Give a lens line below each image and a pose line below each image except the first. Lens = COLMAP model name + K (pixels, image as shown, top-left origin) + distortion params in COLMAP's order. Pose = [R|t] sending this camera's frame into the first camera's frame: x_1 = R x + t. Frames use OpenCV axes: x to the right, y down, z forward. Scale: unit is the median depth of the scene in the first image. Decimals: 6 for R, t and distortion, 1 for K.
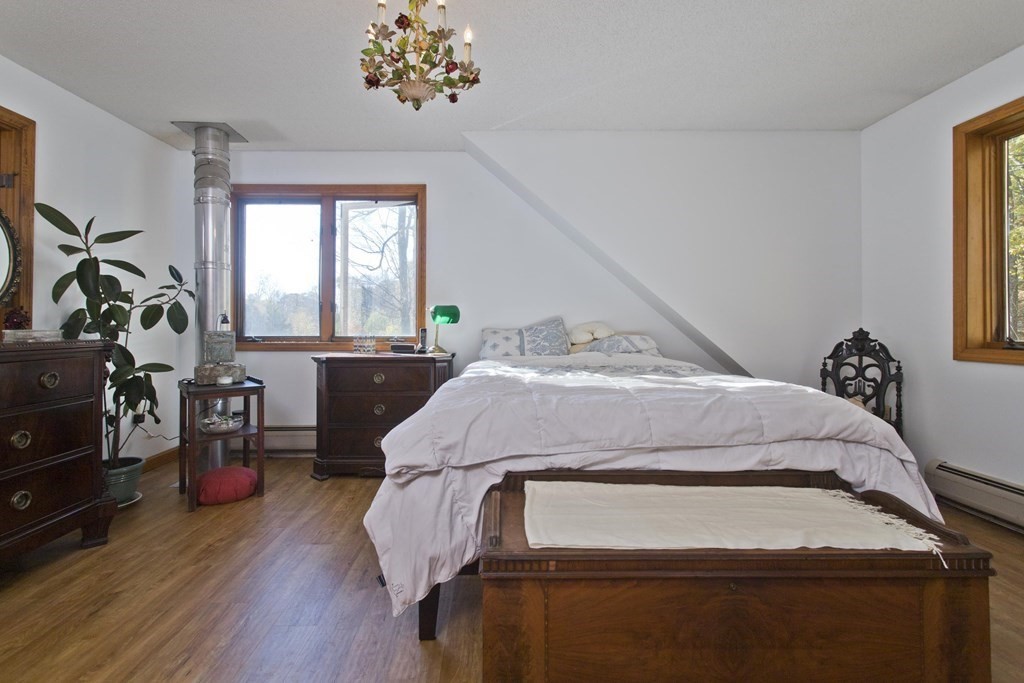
lens RADIAL K [[489.7, 0, 493.9], [0, 489.7, 320.5], [0, 0, 1]] dist [-0.003972, -0.000428]
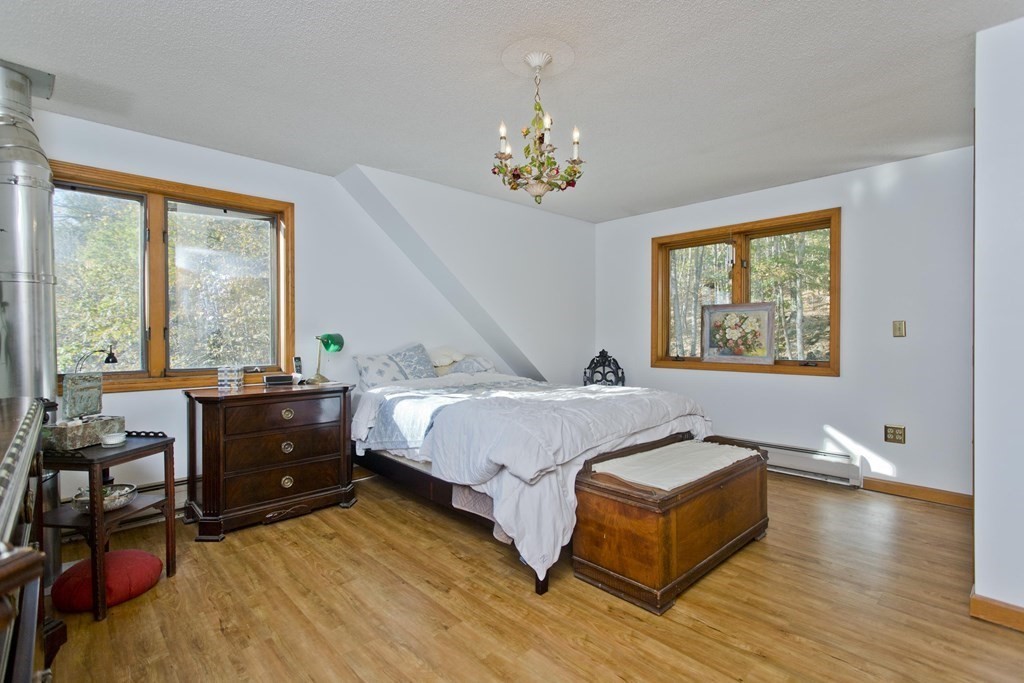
lens RADIAL K [[493.0, 0, 508.0], [0, 493.0, 334.2], [0, 0, 1]] dist [0.000999, 0.000496]
pose [[0.728201, -0.001198, 0.685362, -0.607762], [-0.006755, 0.999937, 0.008925, -0.047701], [-0.685330, -0.011129, 0.728147, 0.030577]]
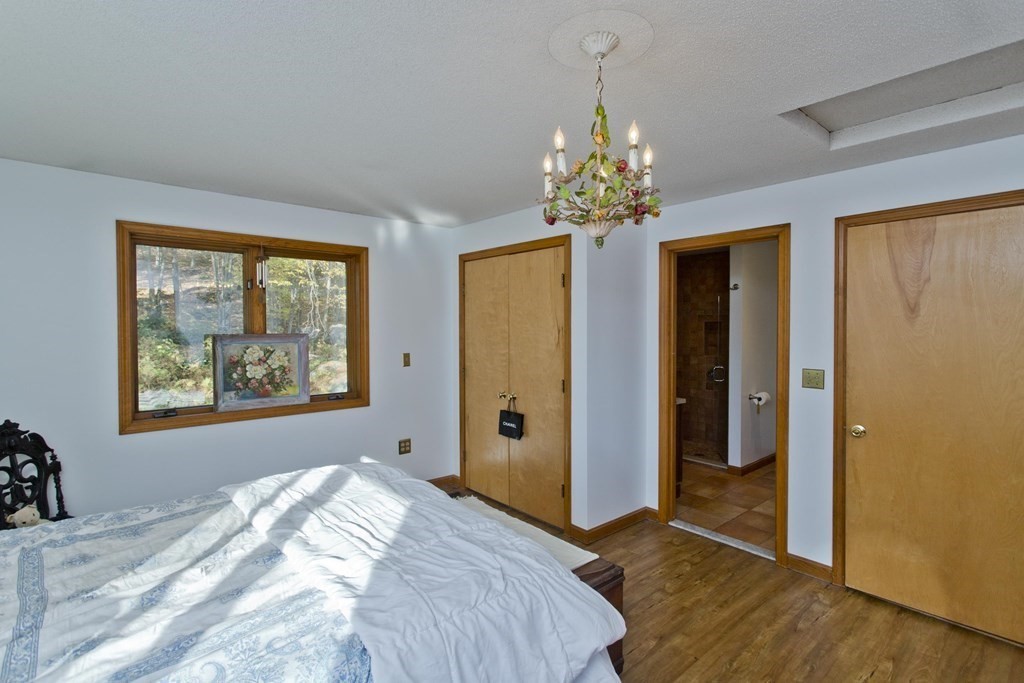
lens RADIAL K [[494.5, 0, 515.1], [0, 494.5, 335.7], [0, 0, 1]] dist [0.001439, 0.000420]
pose [[-0.668675, -0.015200, 0.743400, -0.408559], [-0.010280, 0.999884, 0.011198, -0.141872], [-0.743484, -0.000155, -0.668754, 0.946410]]
